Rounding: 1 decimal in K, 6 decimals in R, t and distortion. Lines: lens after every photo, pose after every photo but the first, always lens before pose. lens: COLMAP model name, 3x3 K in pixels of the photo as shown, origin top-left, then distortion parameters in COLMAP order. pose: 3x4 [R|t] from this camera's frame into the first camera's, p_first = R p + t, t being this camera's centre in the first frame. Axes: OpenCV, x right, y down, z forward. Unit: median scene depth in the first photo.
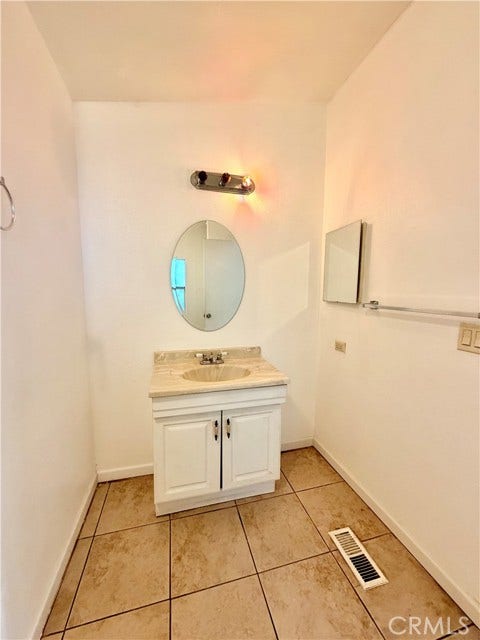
lens RADIAL K [[256.0, 0, 241.2], [0, 256.0, 317.7], [0, 0, 1]] dist [0.001405, 0.000059]
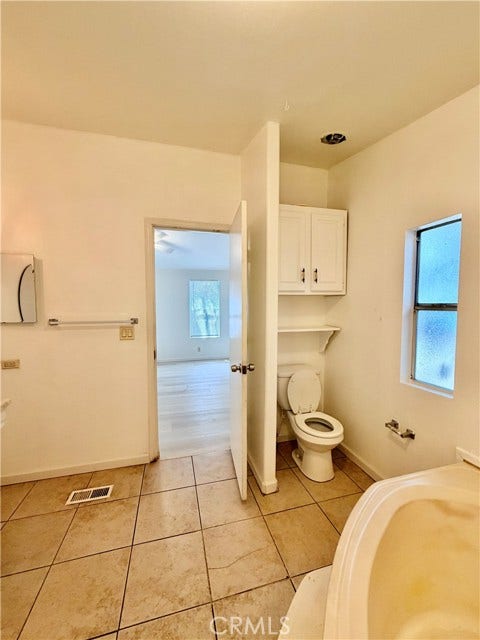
lens RADIAL K [[256.0, 0, 240.5], [0, 256.0, 320.3], [0, 0, 1]] dist [0.001405, 0.000059]
pose [[-0.001020, -0.065907, 0.997825, -0.815931], [0.113067, 0.991420, 0.065600, -0.037363], [-0.993587, 0.112888, 0.006441, 0.040417]]
